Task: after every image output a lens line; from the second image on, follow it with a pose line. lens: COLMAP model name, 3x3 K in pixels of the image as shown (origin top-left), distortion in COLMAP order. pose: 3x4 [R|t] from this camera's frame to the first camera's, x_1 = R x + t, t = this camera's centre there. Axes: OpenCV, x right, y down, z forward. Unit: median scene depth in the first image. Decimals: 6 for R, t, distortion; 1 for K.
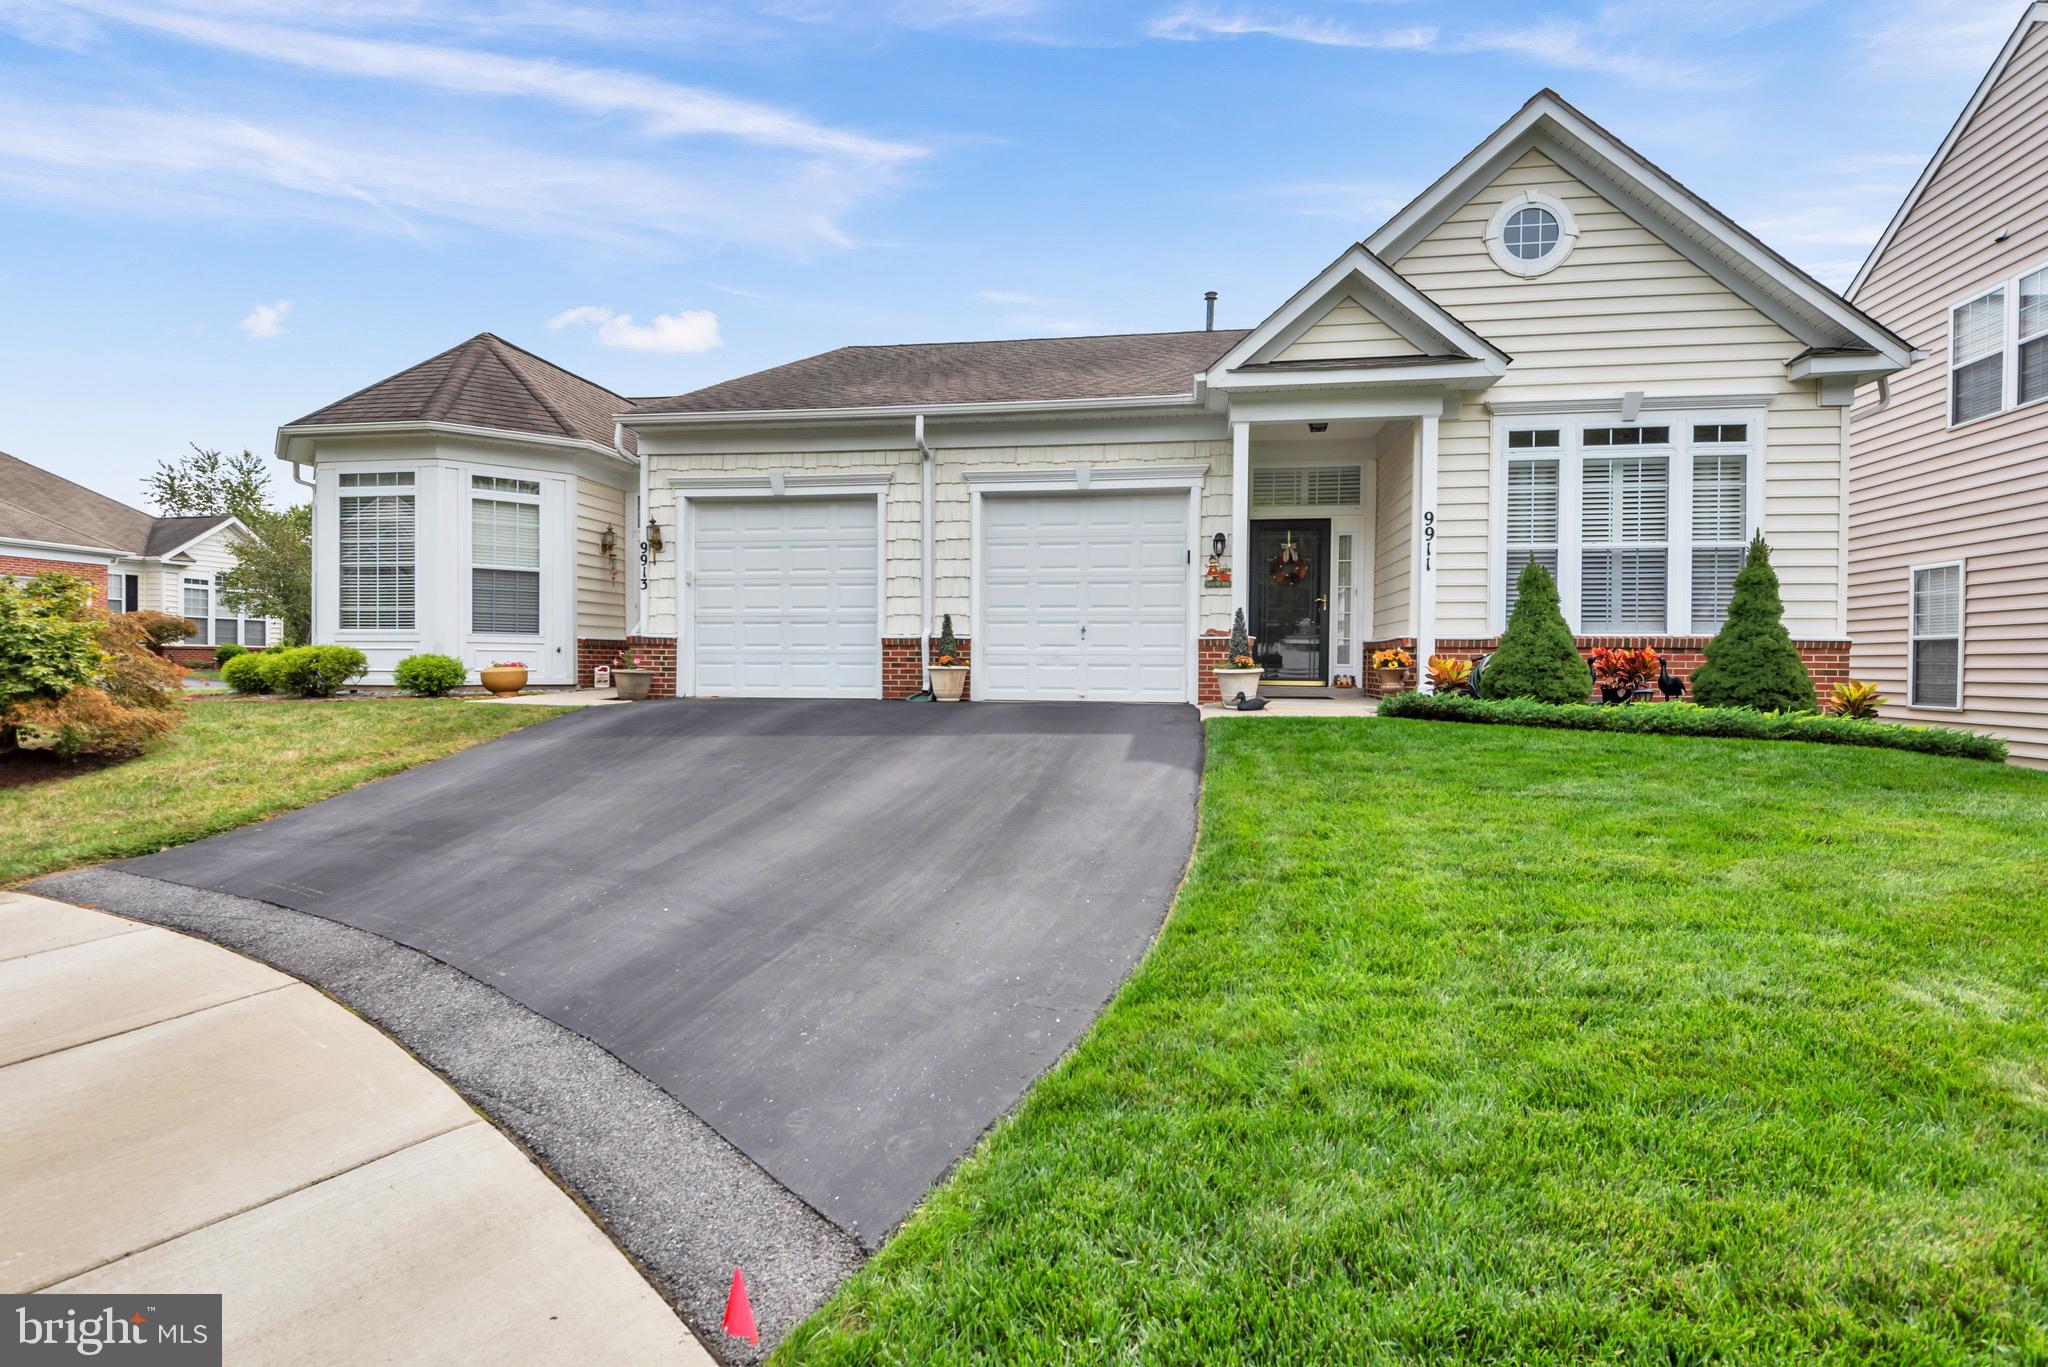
lens RADIAL K [[924.4, 0, 1033.3], [0, 924.4, 671.3], [0, 0, 1]] dist [0.010560, -0.001204]
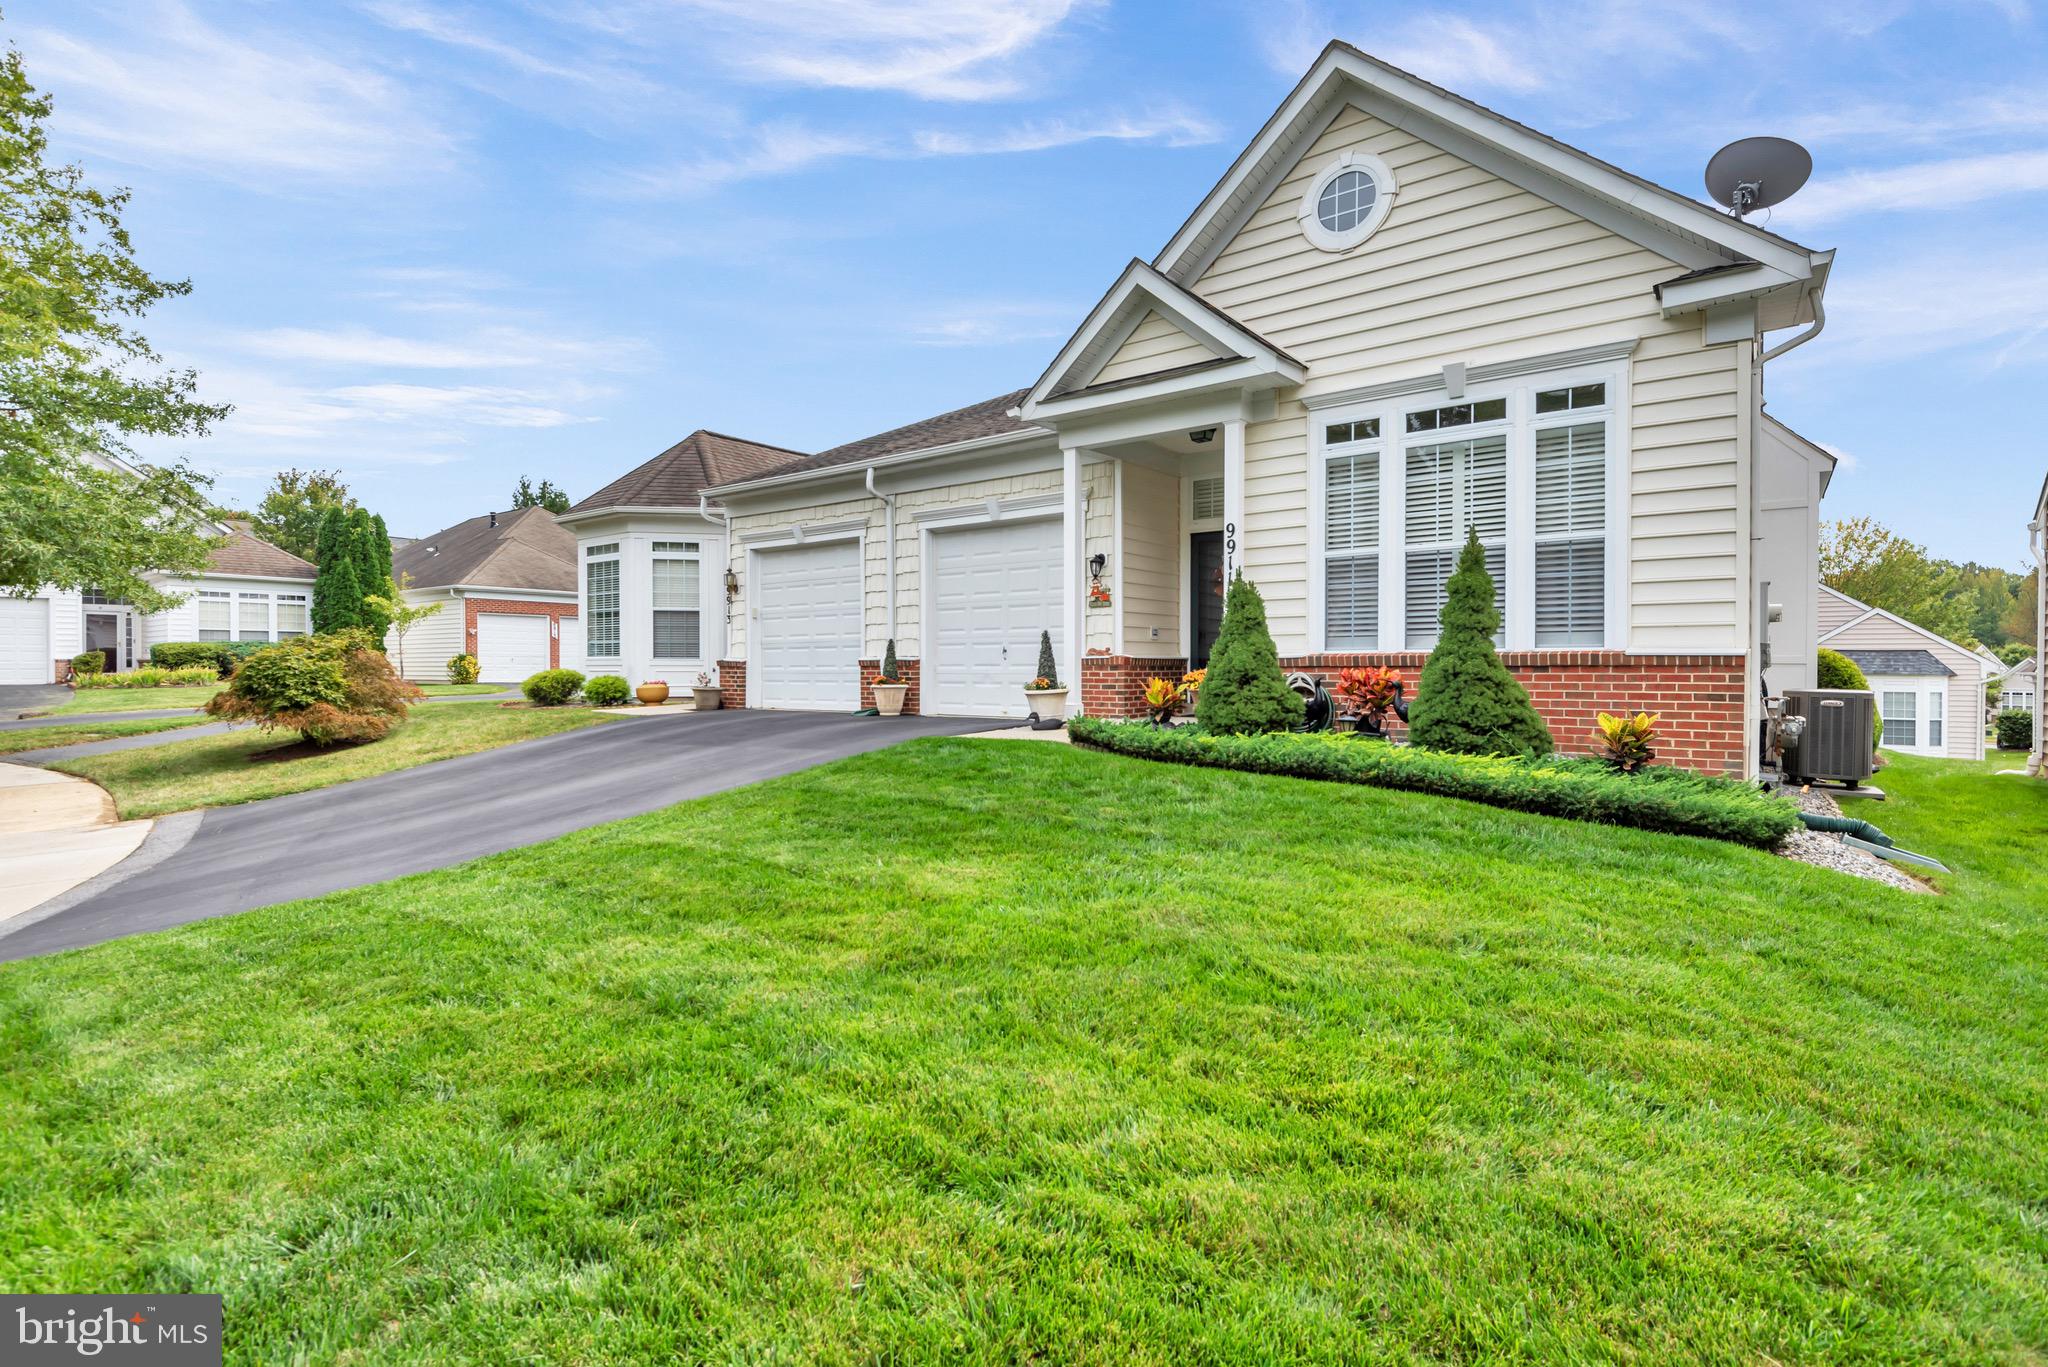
lens RADIAL K [[963.4, 0, 1021.4], [0, 963.4, 678.9], [0, 0, 1]] dist [0.017566, 0.001075]
pose [[0.876755, -0.002895, -0.480929, 0.700810], [0.005180, 0.999981, 0.003423, -0.017918], [0.480910, -0.005492, 0.876753, 0.032335]]
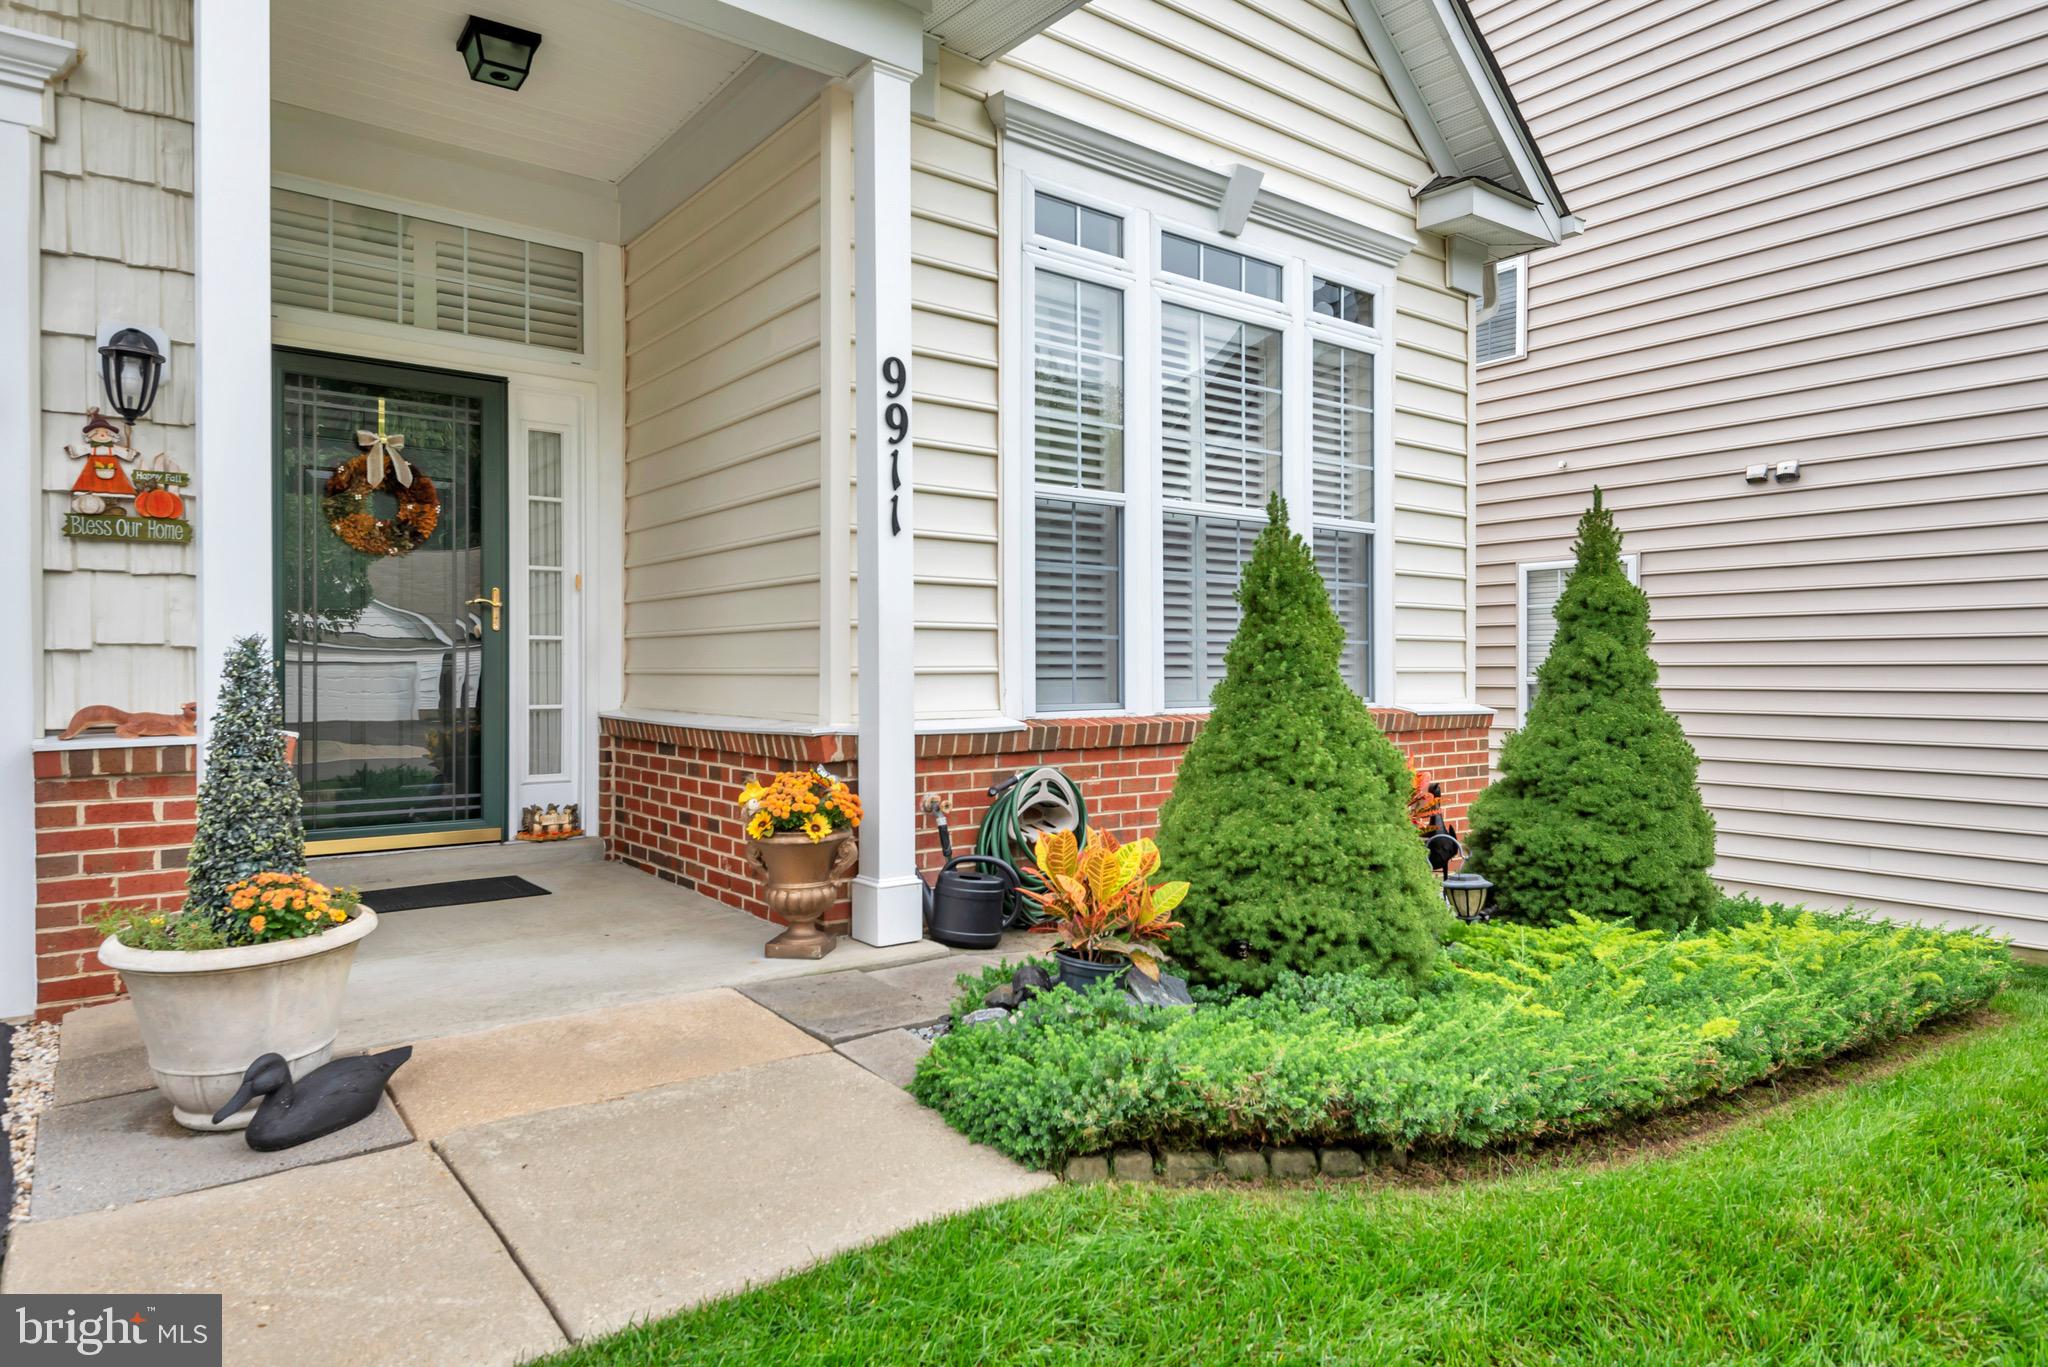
lens RADIAL K [[1239.7, 0, 1027.7], [0, 1239.7, 676.9], [0, 0, 1]] dist [0.019890, -0.002038]
pose [[0.687150, -0.009223, 0.726457, 0.131683], [0.015444, 0.999879, -0.001915, -0.054592], [-0.726351, 0.012535, 0.687210, 0.645629]]
